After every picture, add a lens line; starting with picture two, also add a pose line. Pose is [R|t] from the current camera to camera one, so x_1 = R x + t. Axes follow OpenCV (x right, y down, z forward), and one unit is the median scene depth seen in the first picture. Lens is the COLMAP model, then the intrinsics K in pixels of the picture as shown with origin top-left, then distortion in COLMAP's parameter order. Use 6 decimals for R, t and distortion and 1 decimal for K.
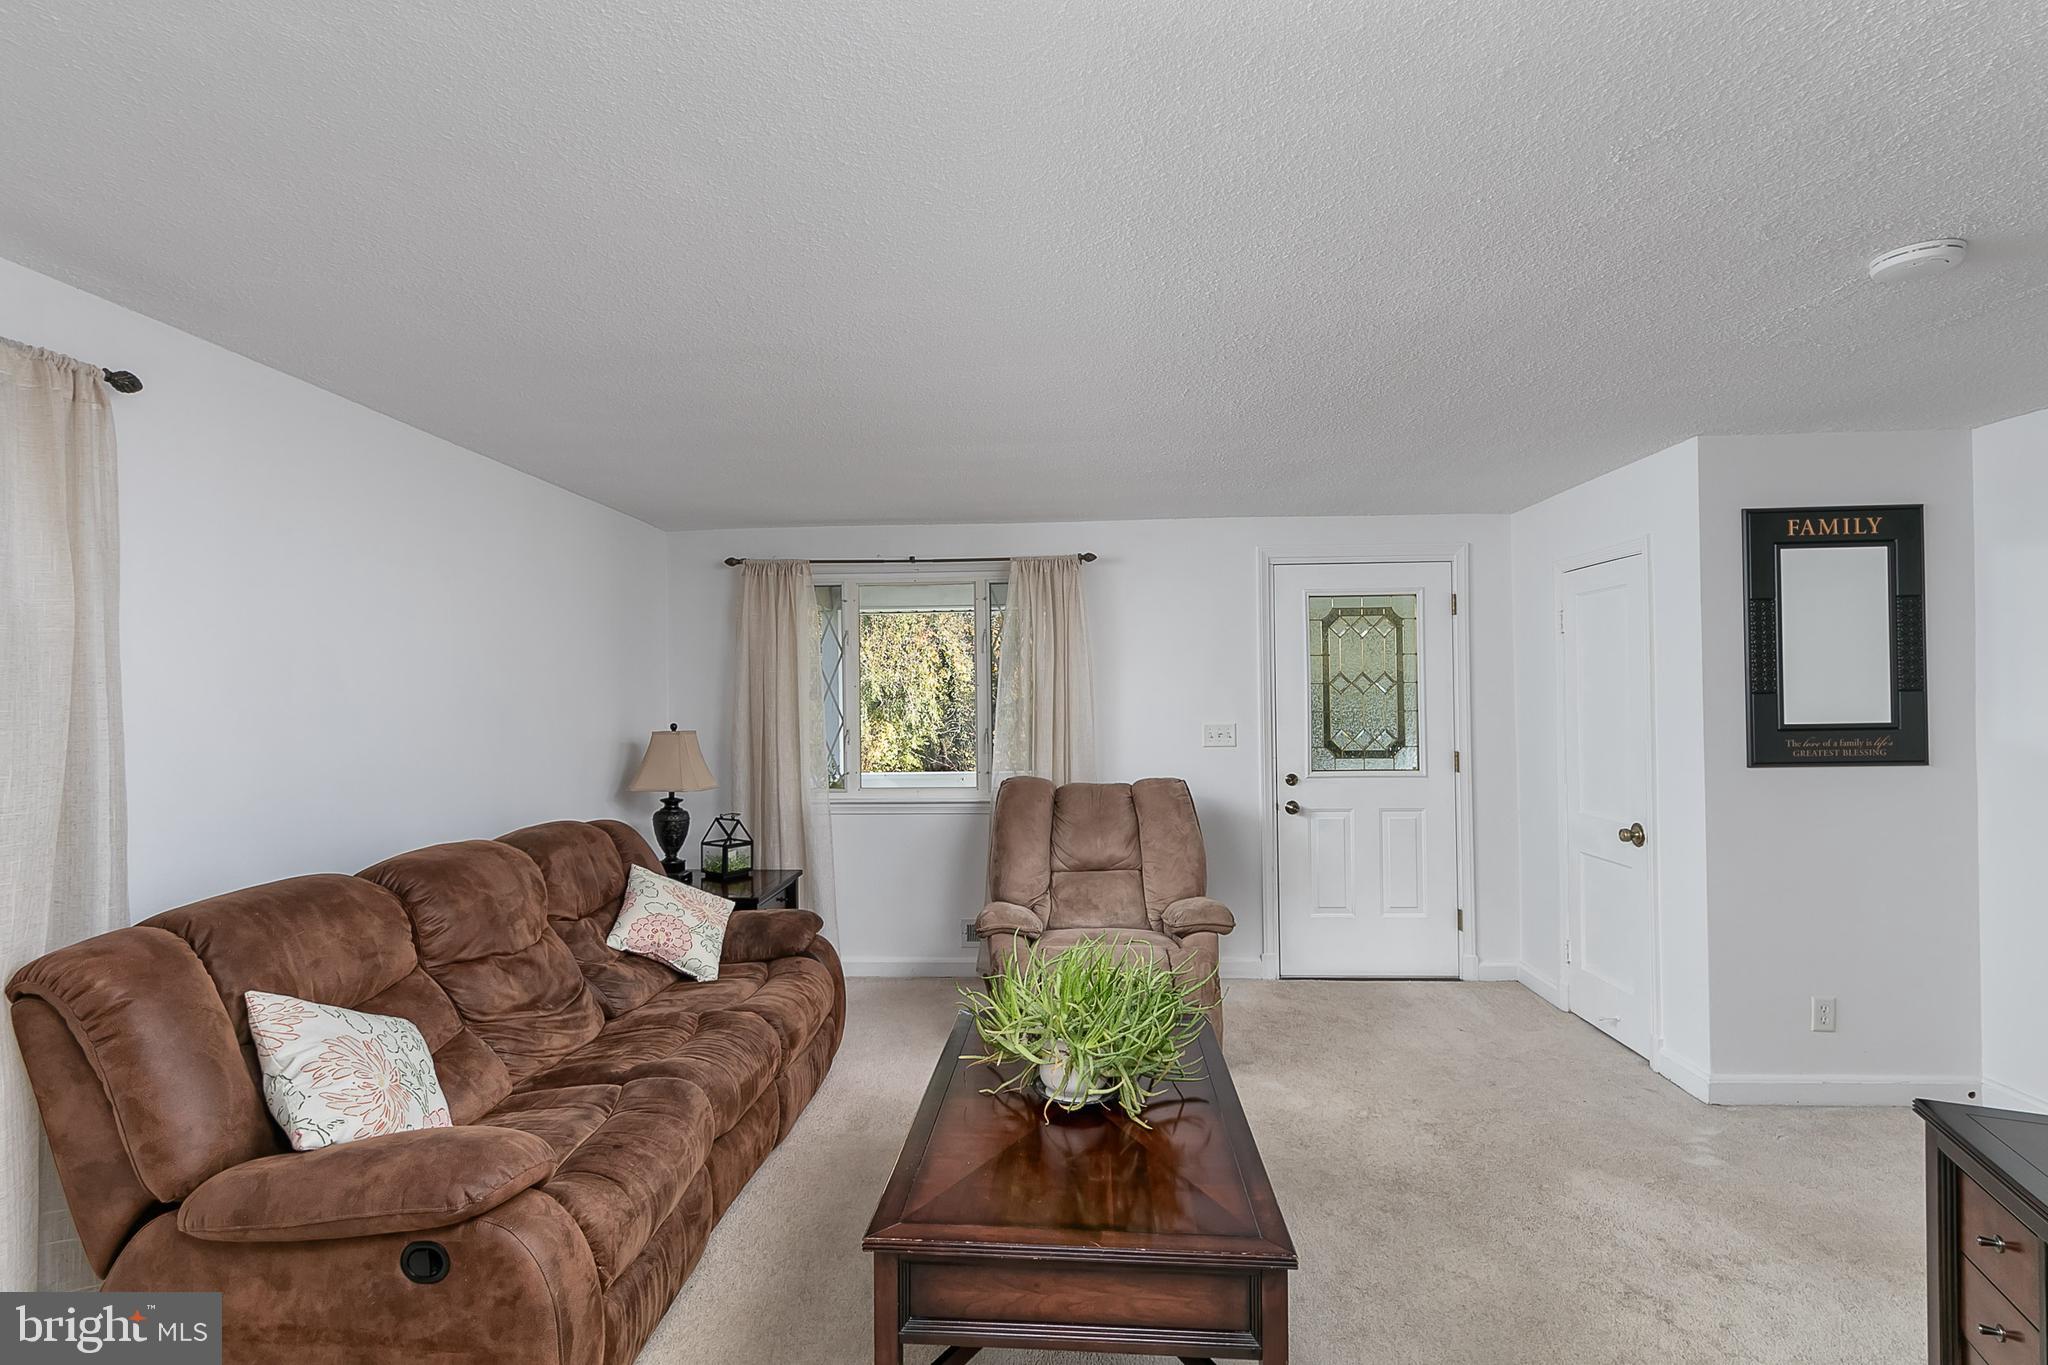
lens RADIAL K [[925.0, 0, 1027.4], [0, 925.0, 679.3], [0, 0, 1]] dist [-0.003524, -0.001010]
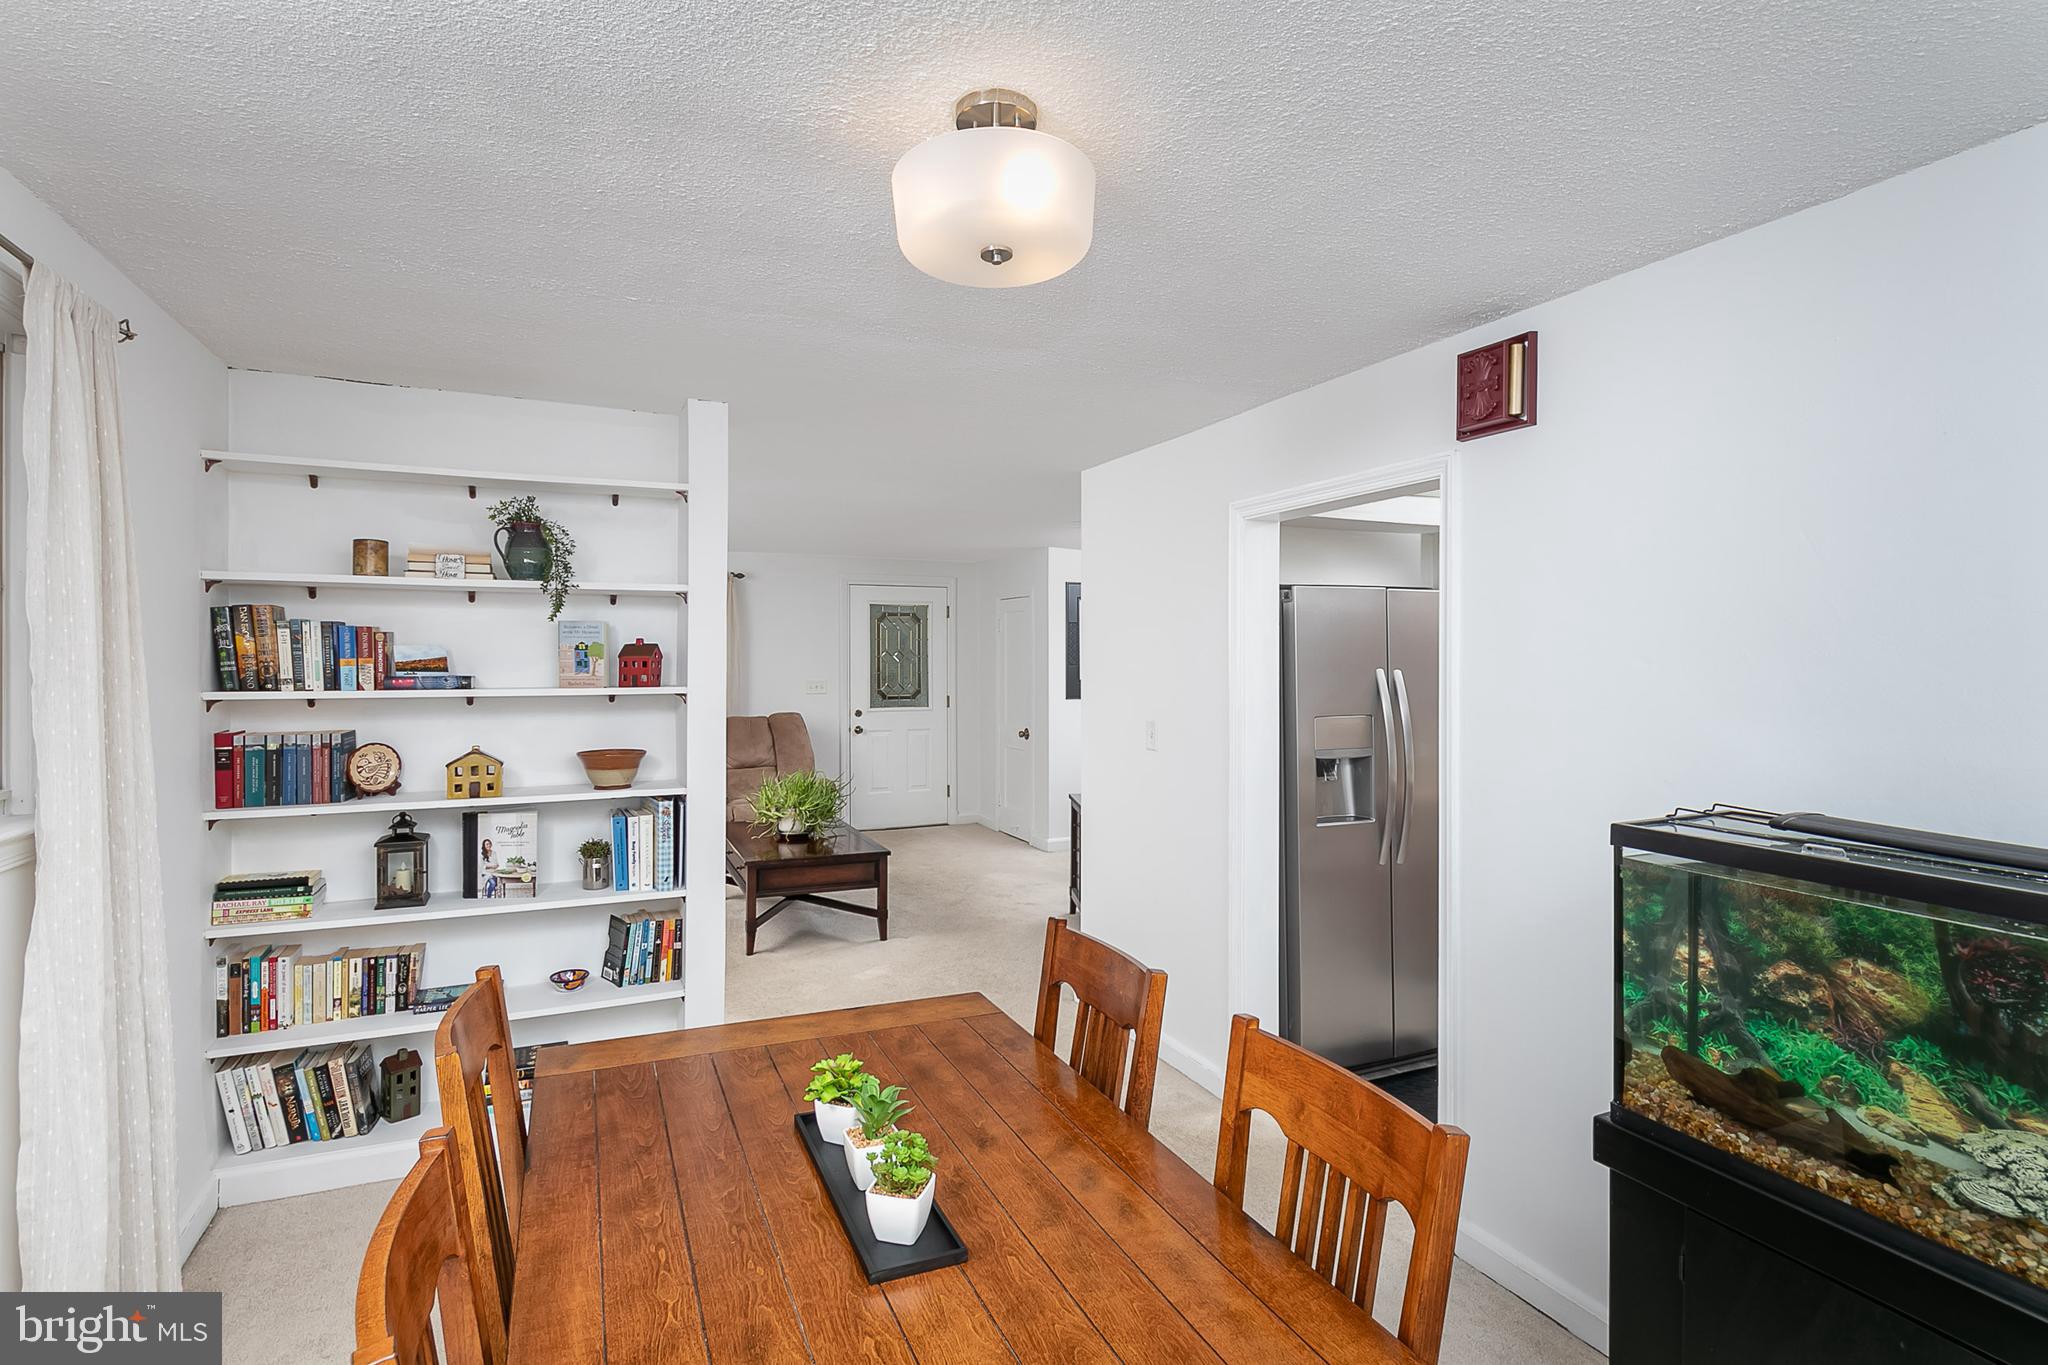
lens RADIAL K [[1094.0, 0, 1022.7], [0, 1094.0, 648.4], [0, 0, 1]] dist [0.017453, -0.006305]
pose [[0.883600, 0.015341, 0.467991, -0.495759], [-0.022531, 0.999698, 0.009769, -0.045956], [-0.467700, -0.019177, 0.883679, -1.156393]]
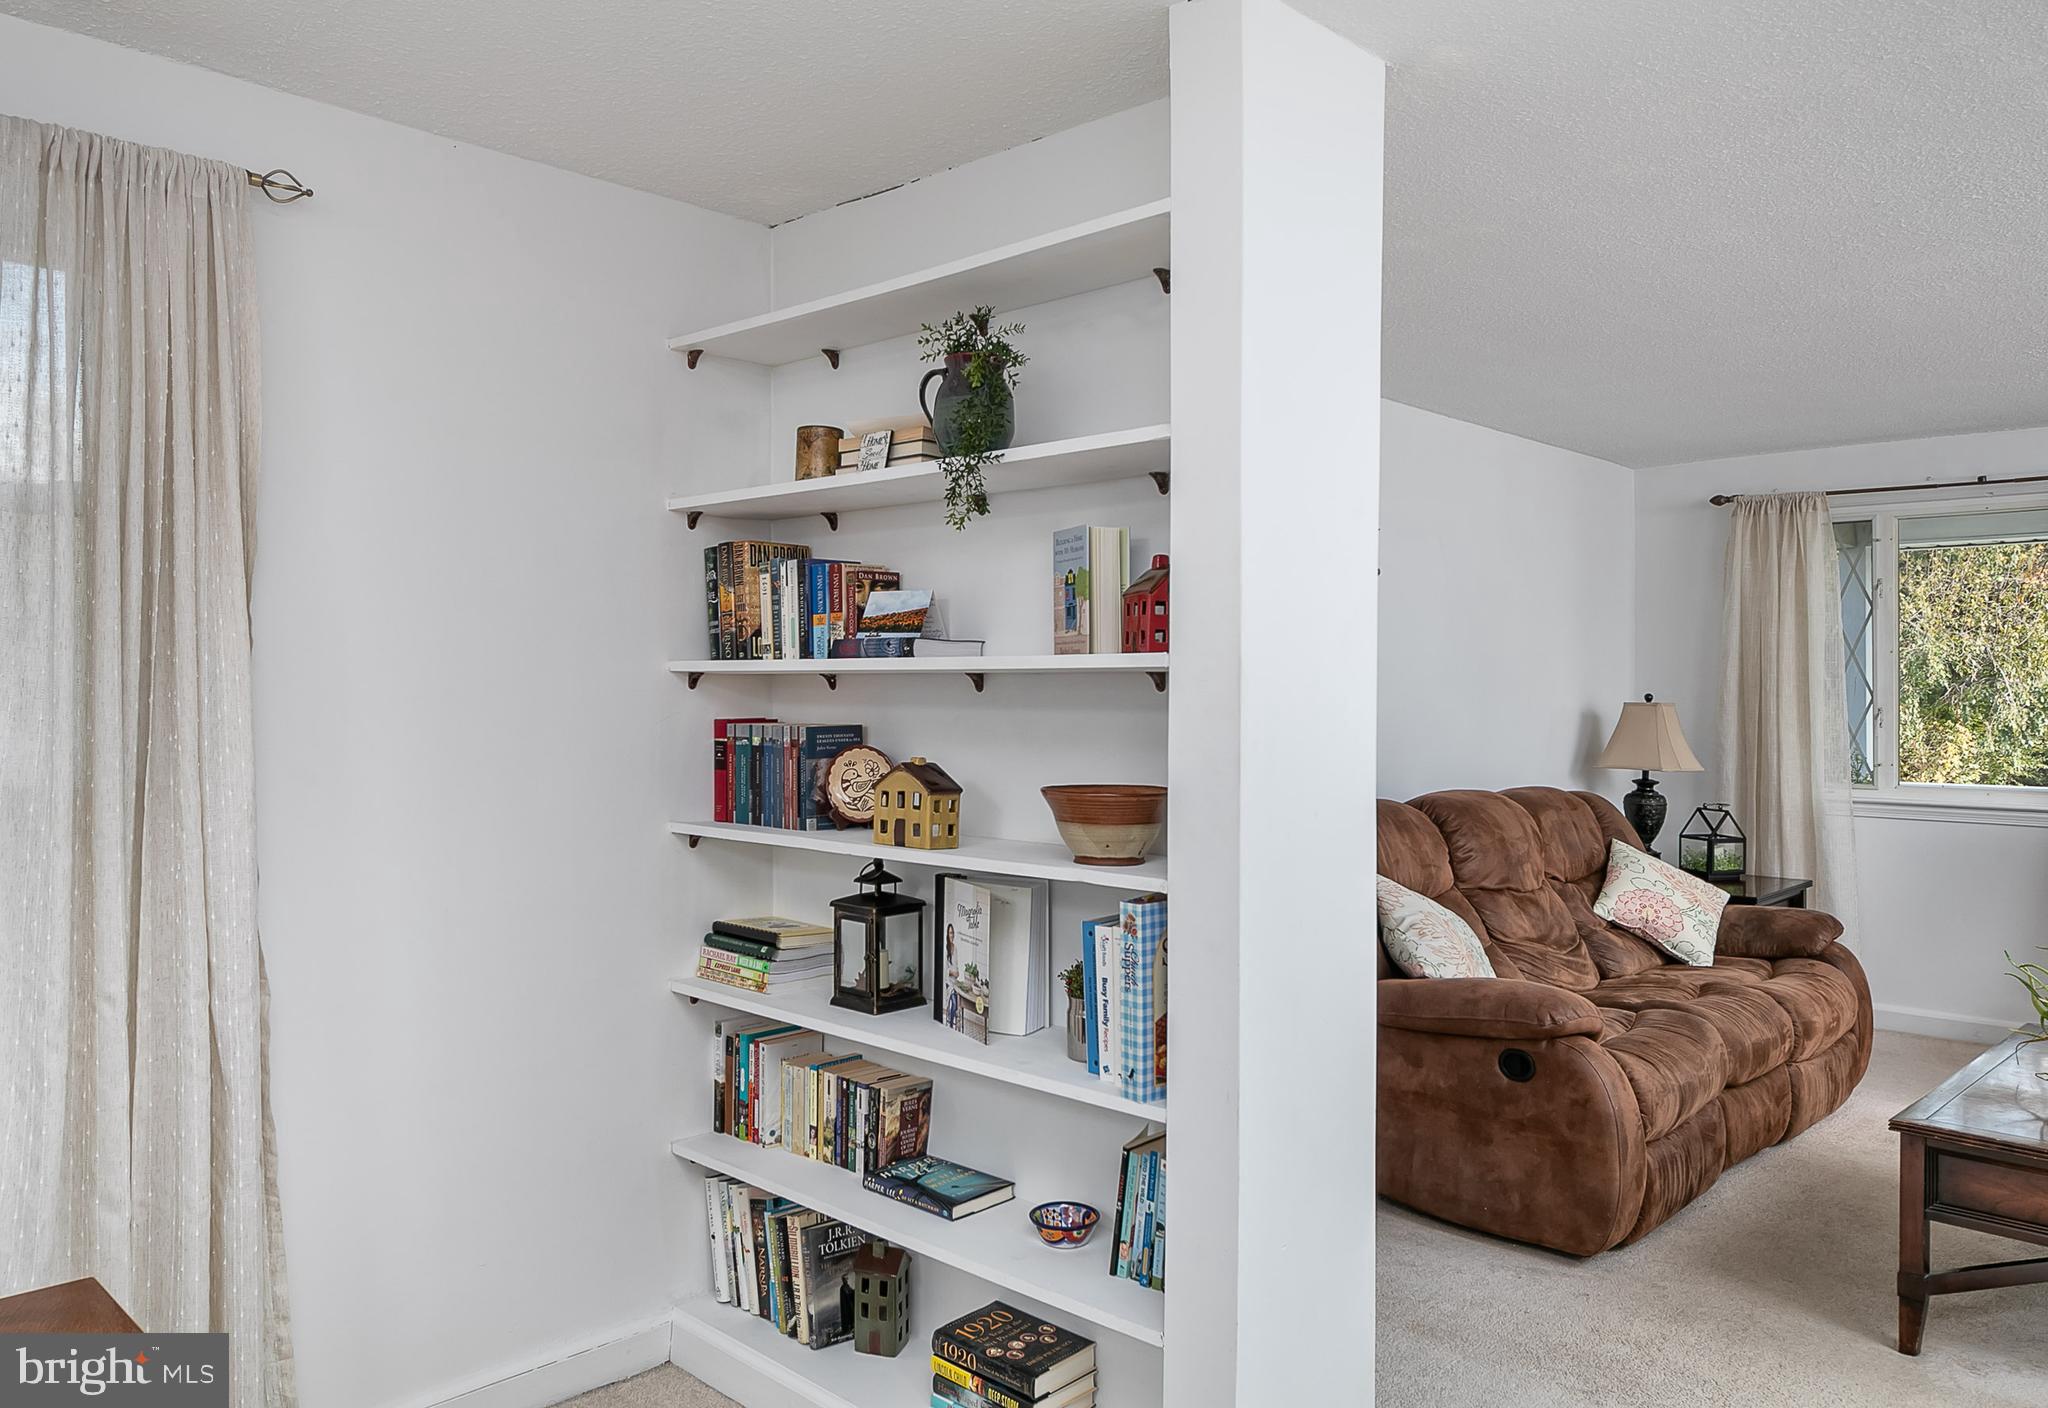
lens RADIAL K [[1493.6, 0, 974.8], [0, 1493.6, 679.7], [0, 0, 1]] dist [0.003784, 0.007899]
pose [[0.740898, 0.011252, -0.671524, 0.113301], [0.000329, 0.999853, 0.017116, 0.012394], [0.671618, -0.012902, 0.740785, -0.573585]]
